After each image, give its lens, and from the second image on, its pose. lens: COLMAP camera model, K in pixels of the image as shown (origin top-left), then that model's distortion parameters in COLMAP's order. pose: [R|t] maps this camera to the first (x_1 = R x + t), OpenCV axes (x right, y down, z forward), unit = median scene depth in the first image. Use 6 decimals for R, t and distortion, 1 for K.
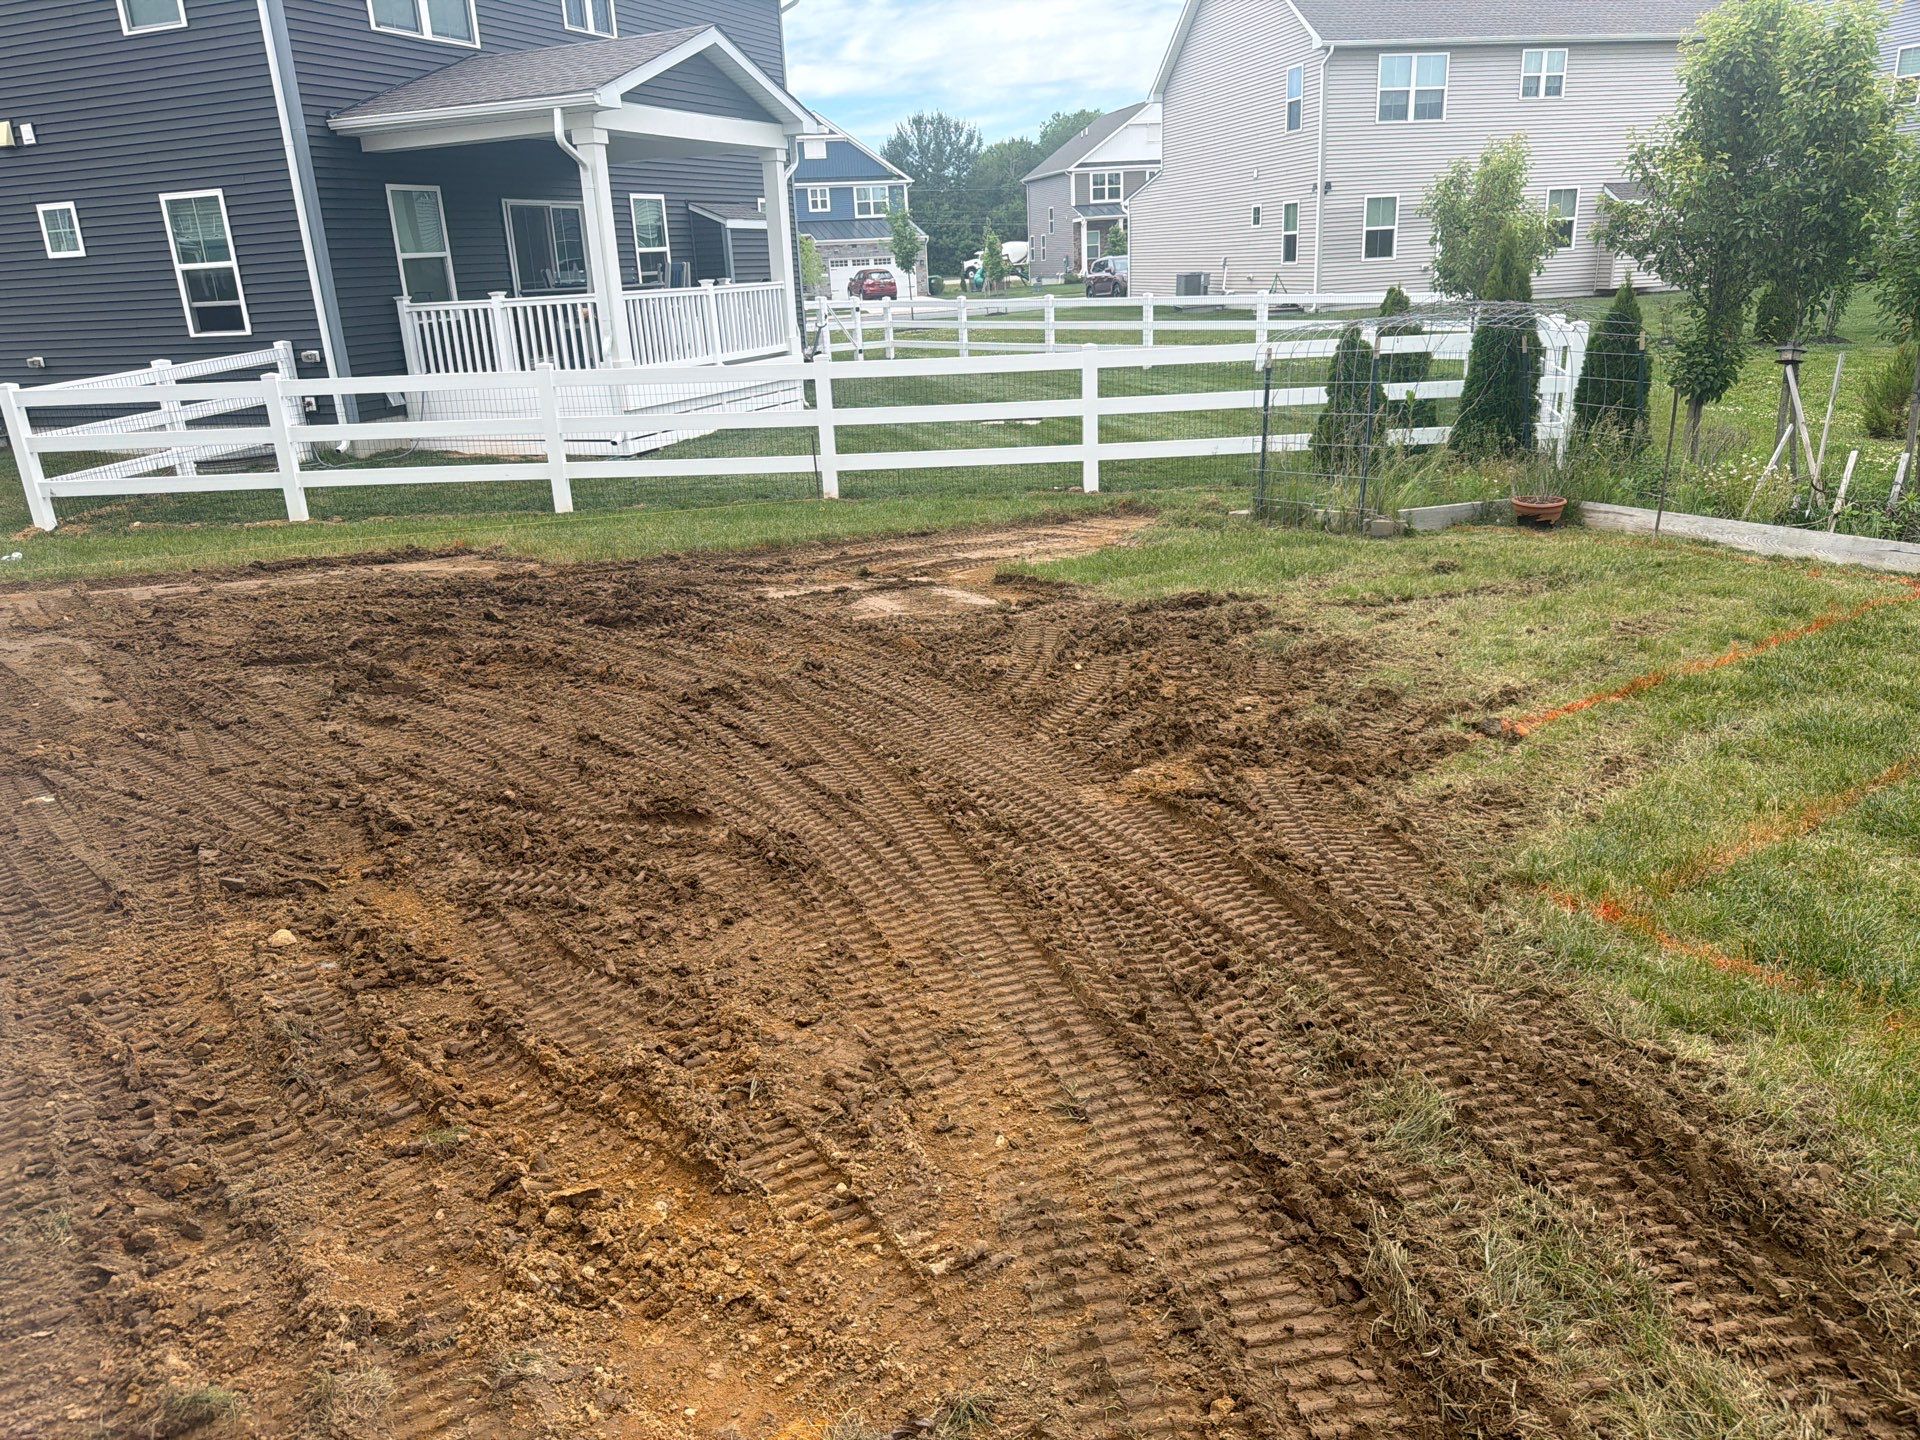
lens RADIAL K [[1396.4, 0, 951.5], [0, 1396.4, 726.2], [0, 0, 1]] dist [0.047305, -0.011111]
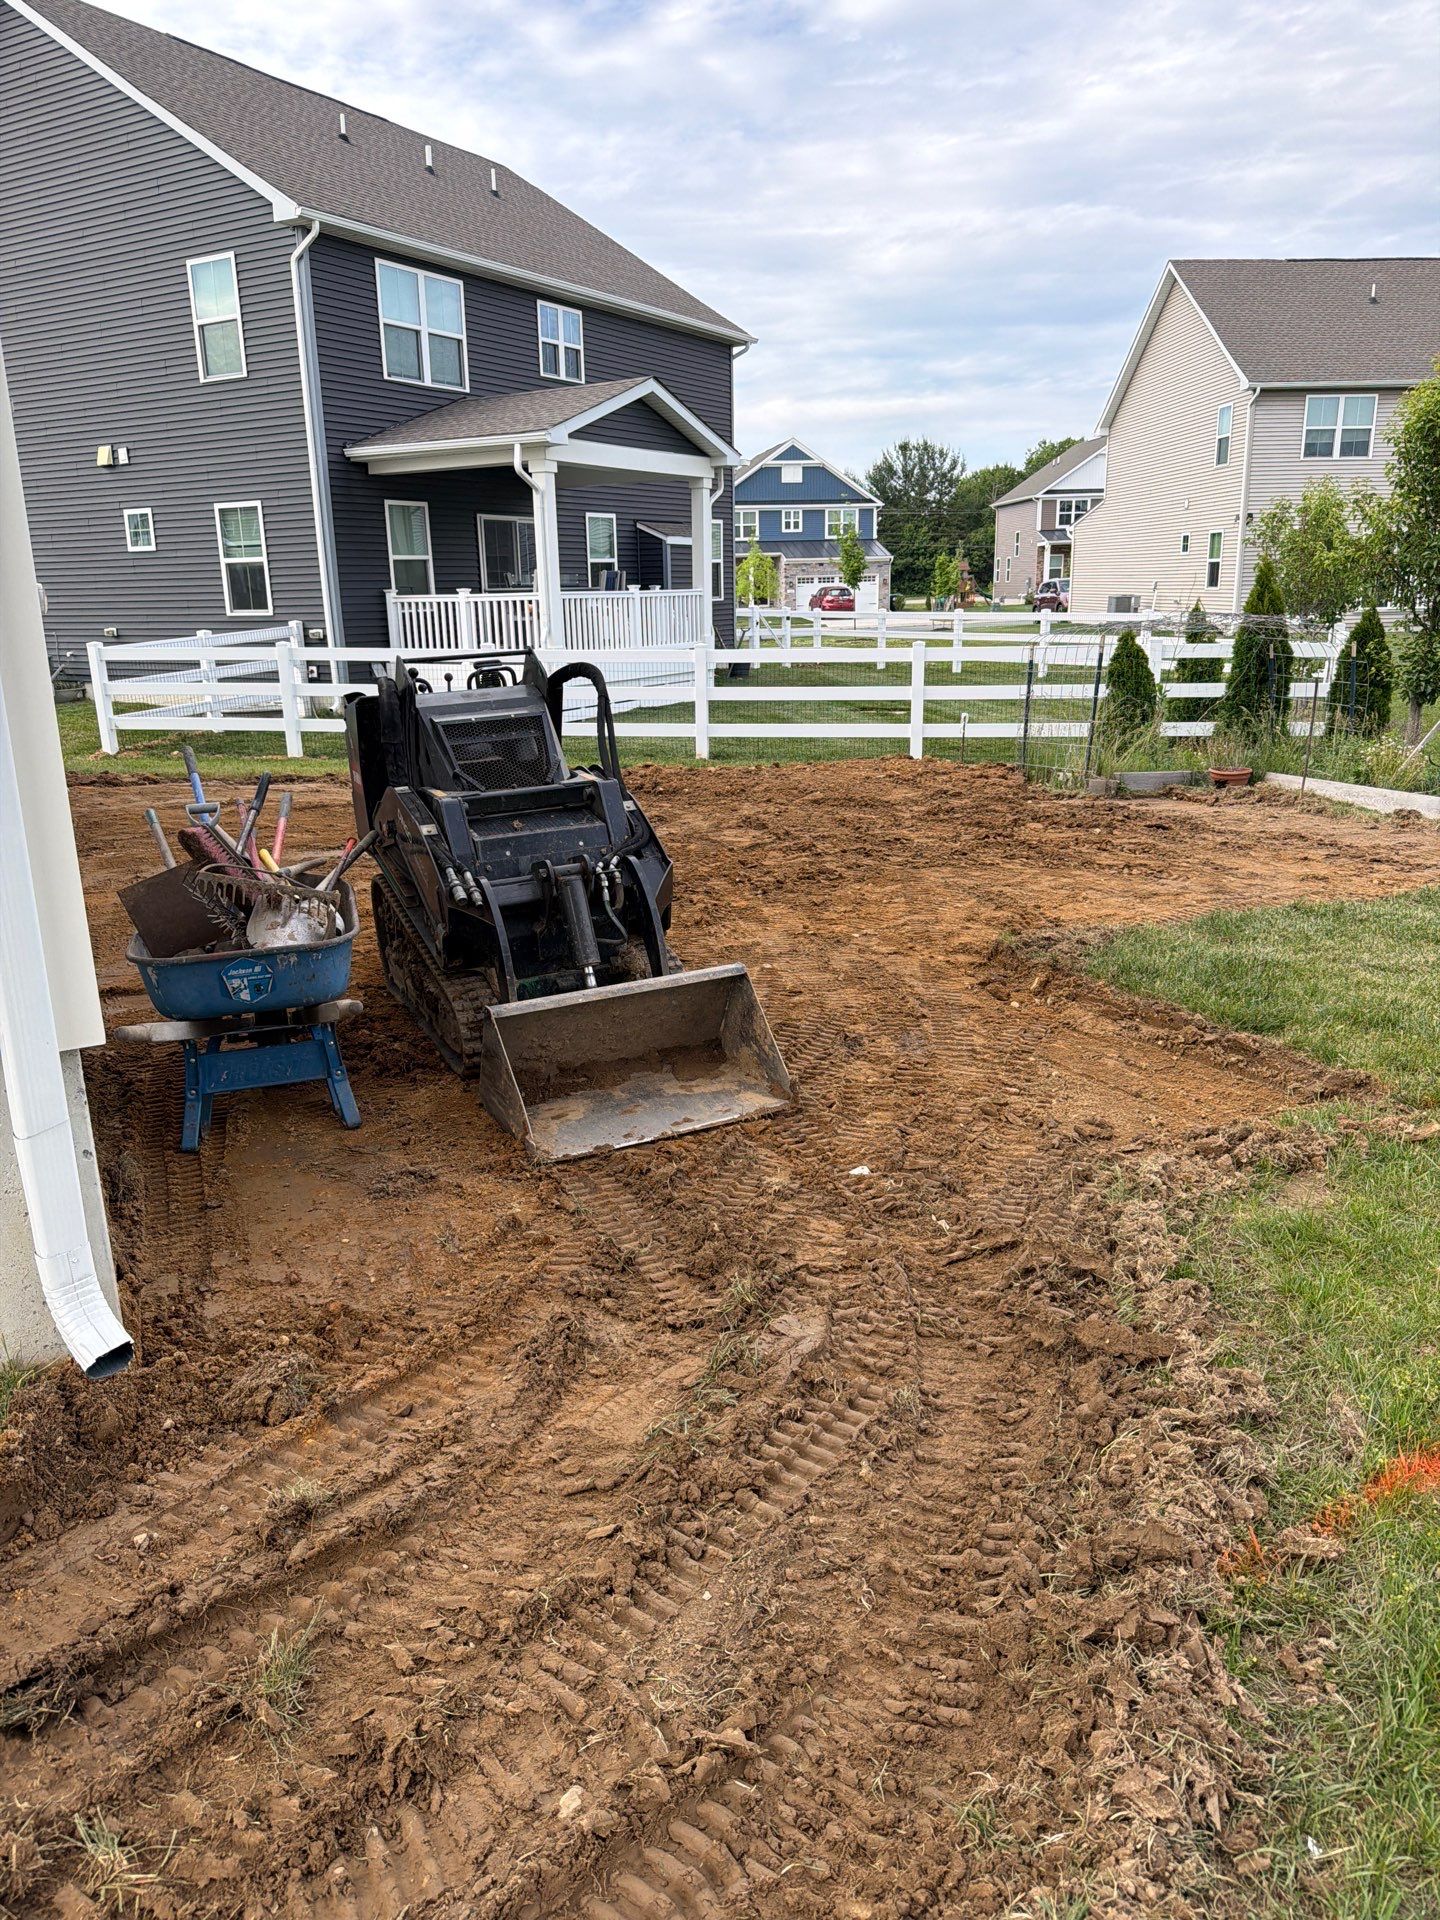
lens RADIAL K [[1360.0, 0, 720.0], [0, 1360.0, 960.0], [0, 0, 1]] dist [0.126963, -0.139609]
pose [[0.989248, 0.066266, -0.130376, 0.077064], [-0.072670, 0.996341, -0.044983, 0.053572], [0.126918, 0.053974, 0.990444, -0.146574]]
